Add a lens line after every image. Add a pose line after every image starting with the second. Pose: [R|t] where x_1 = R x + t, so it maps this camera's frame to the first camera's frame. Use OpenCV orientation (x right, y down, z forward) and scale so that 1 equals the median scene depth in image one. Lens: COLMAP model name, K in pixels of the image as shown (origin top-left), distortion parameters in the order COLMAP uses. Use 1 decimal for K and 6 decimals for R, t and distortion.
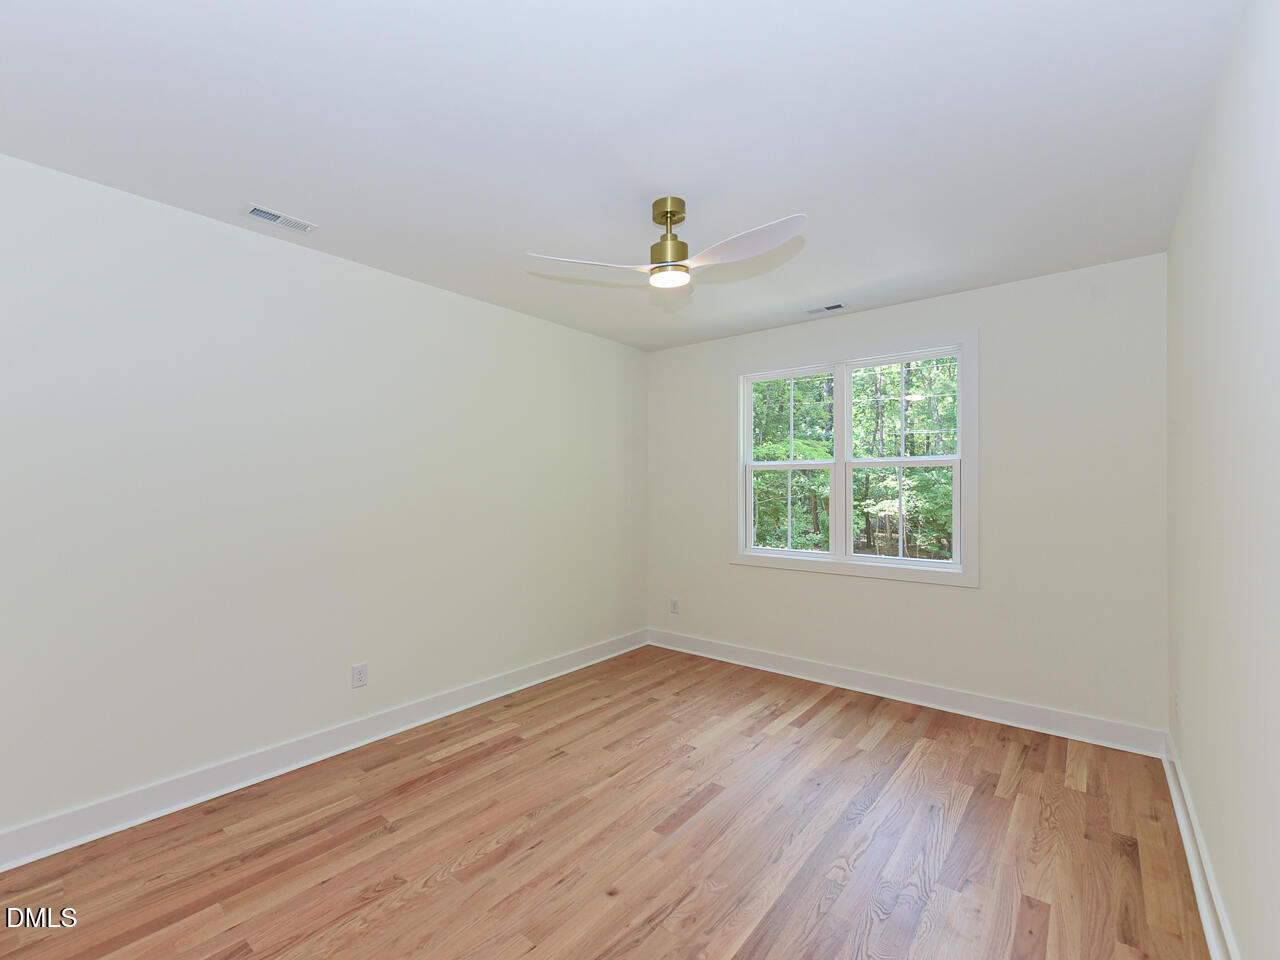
lens RADIAL K [[556.9, 0, 637.5], [0, 556.9, 486.7], [0, 0, 1]] dist [0.002268, -0.000254]
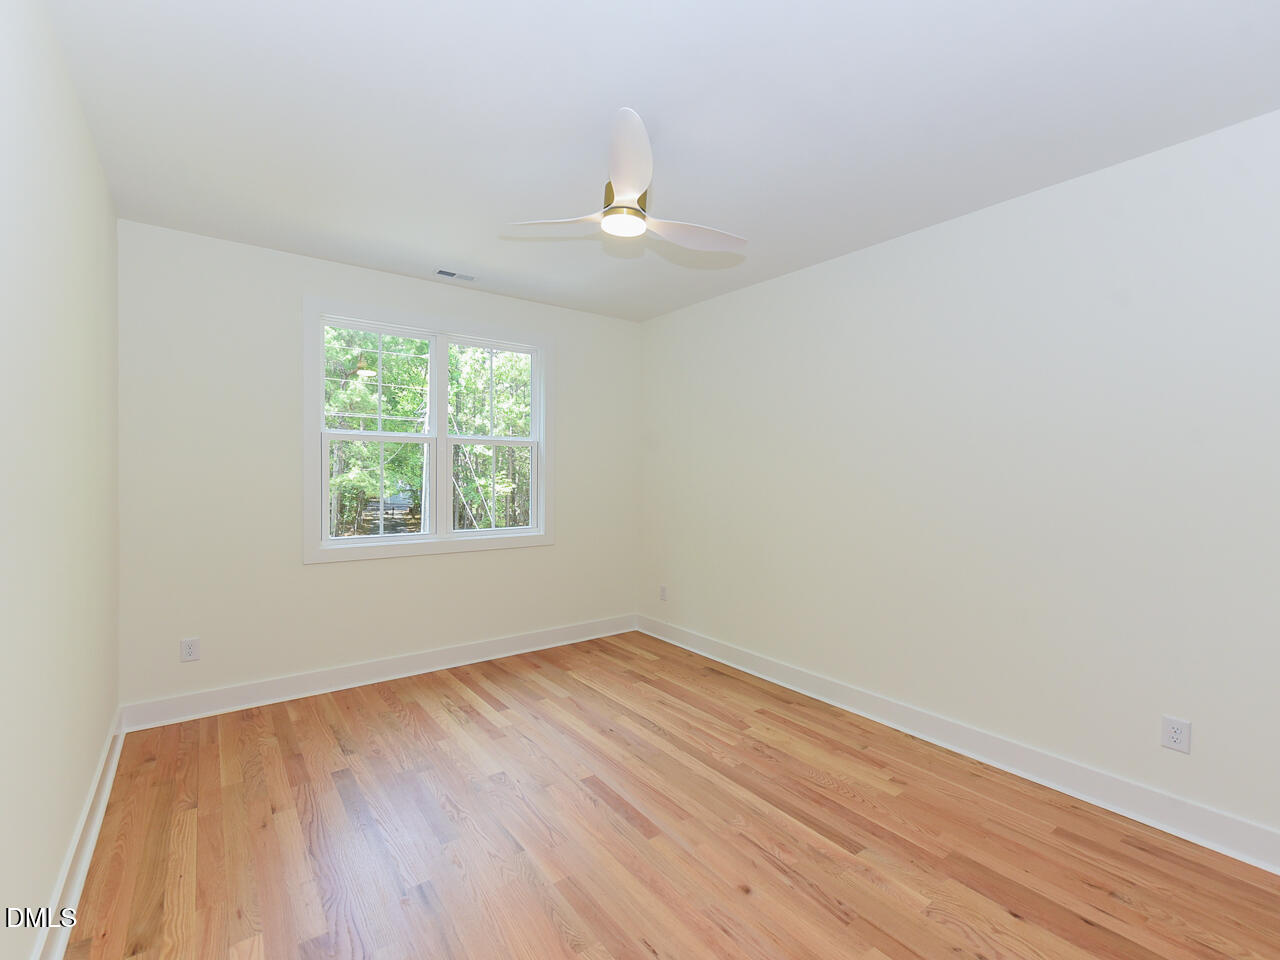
lens RADIAL K [[566.2, 0, 586.1], [0, 566.2, 482.0], [0, 0, 1]] dist [0.005282, -0.000100]
pose [[0.290012, -0.022451, 0.956760, -0.585588], [-0.007971, 0.999633, 0.025874, 0.008172], [-0.956990, -0.015130, 0.289727, 0.563277]]
